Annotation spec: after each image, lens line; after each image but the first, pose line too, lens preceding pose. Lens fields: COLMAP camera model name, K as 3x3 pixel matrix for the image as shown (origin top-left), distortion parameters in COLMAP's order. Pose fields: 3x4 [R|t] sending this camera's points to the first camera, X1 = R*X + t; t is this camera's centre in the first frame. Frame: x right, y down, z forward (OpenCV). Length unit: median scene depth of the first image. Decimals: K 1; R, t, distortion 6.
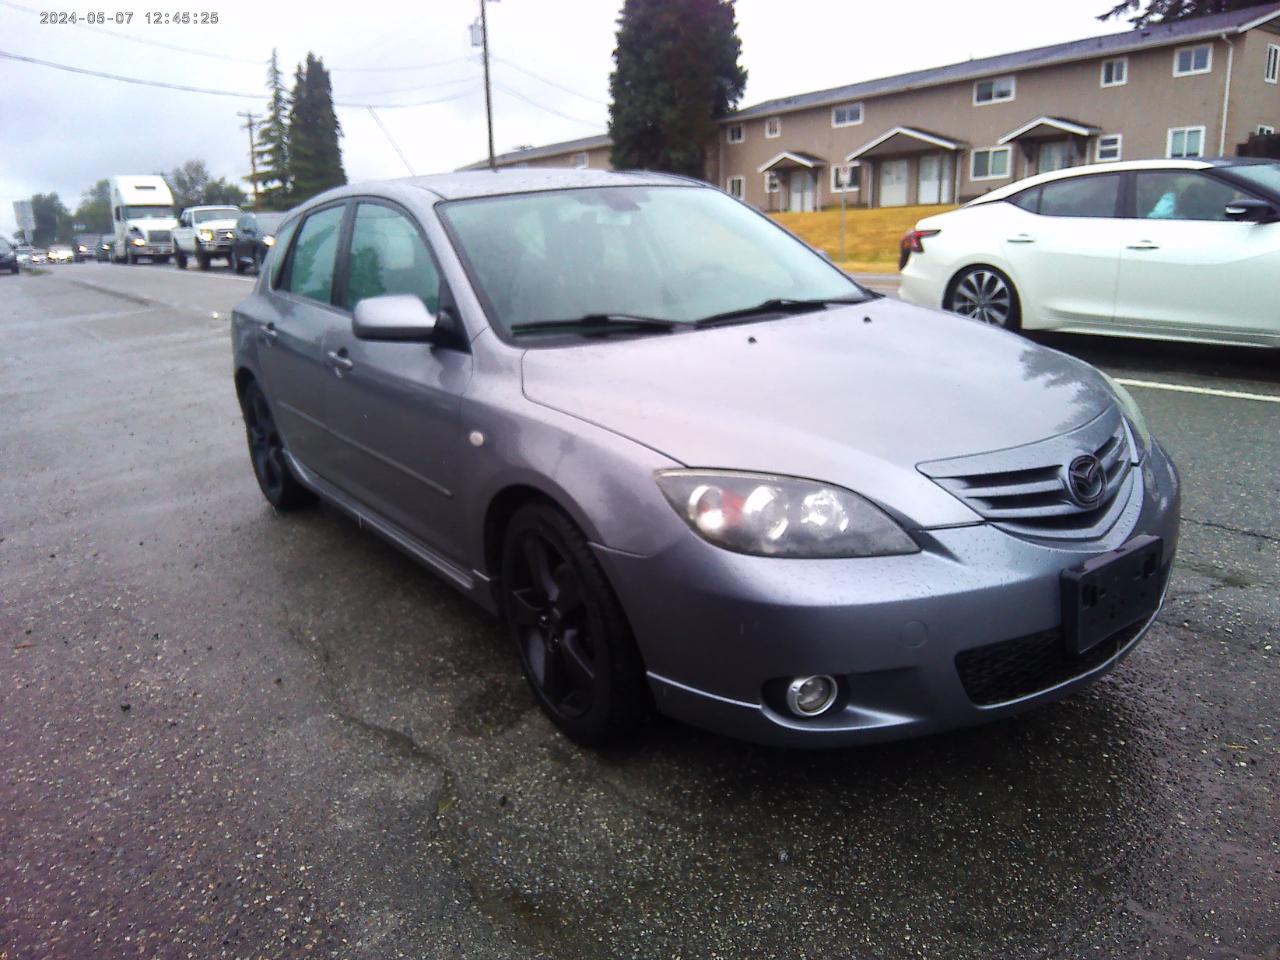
lens RADIAL K [[935.2, 0, 639.7], [0, 935.2, 462.3], [0, 0, 1]] dist [0.005540, -0.054136]
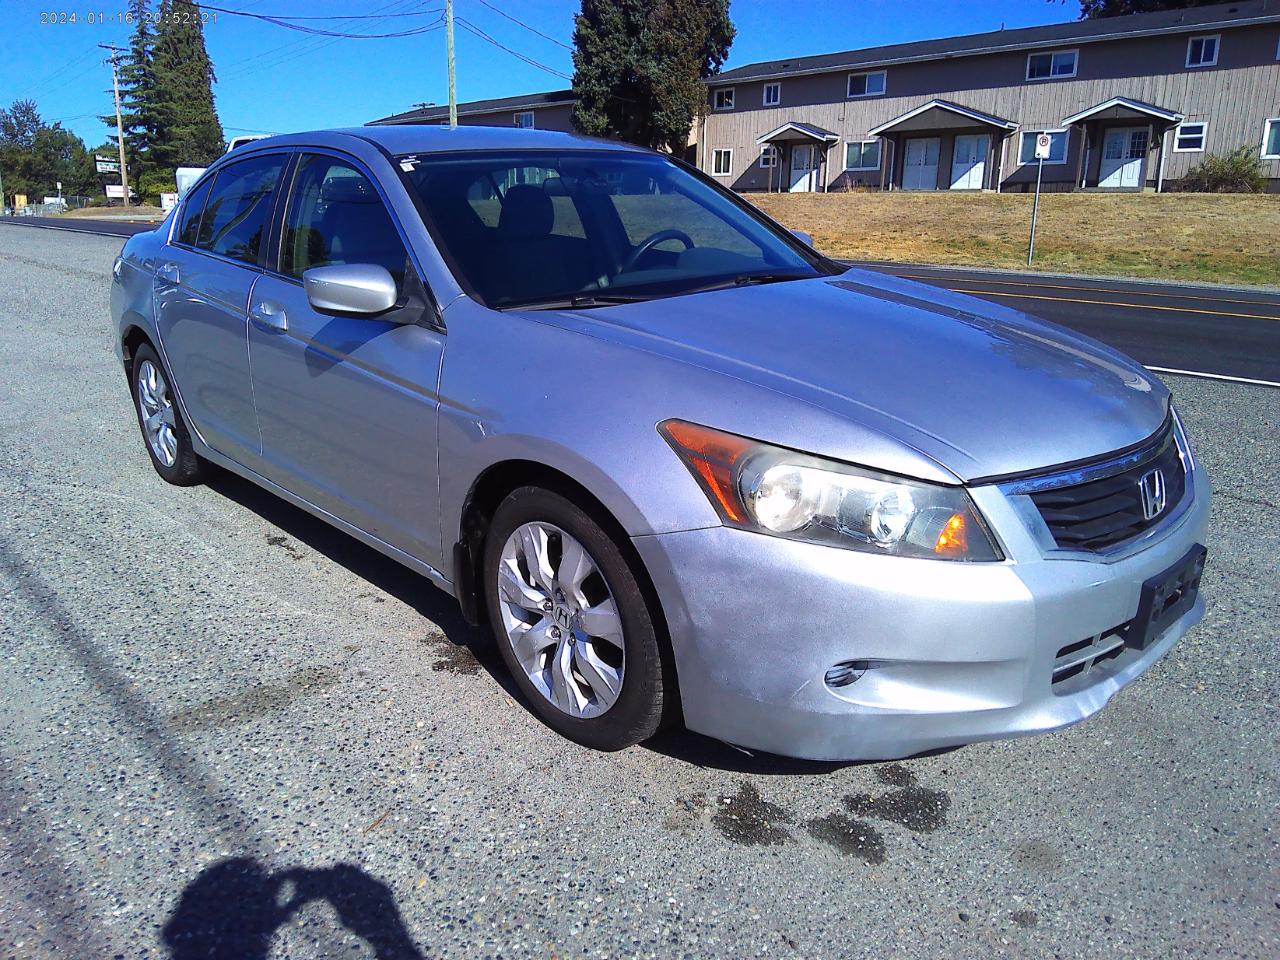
lens RADIAL K [[931.5, 0, 638.4], [0, 931.5, 466.5], [0, 0, 1]] dist [-0.002887, -0.033439]
pose [[0.988396, 0.001894, 0.151885, -0.130474], [-0.006756, 0.999481, 0.031502, -0.032605], [-0.151747, -0.032163, 0.987896, 0.145587]]
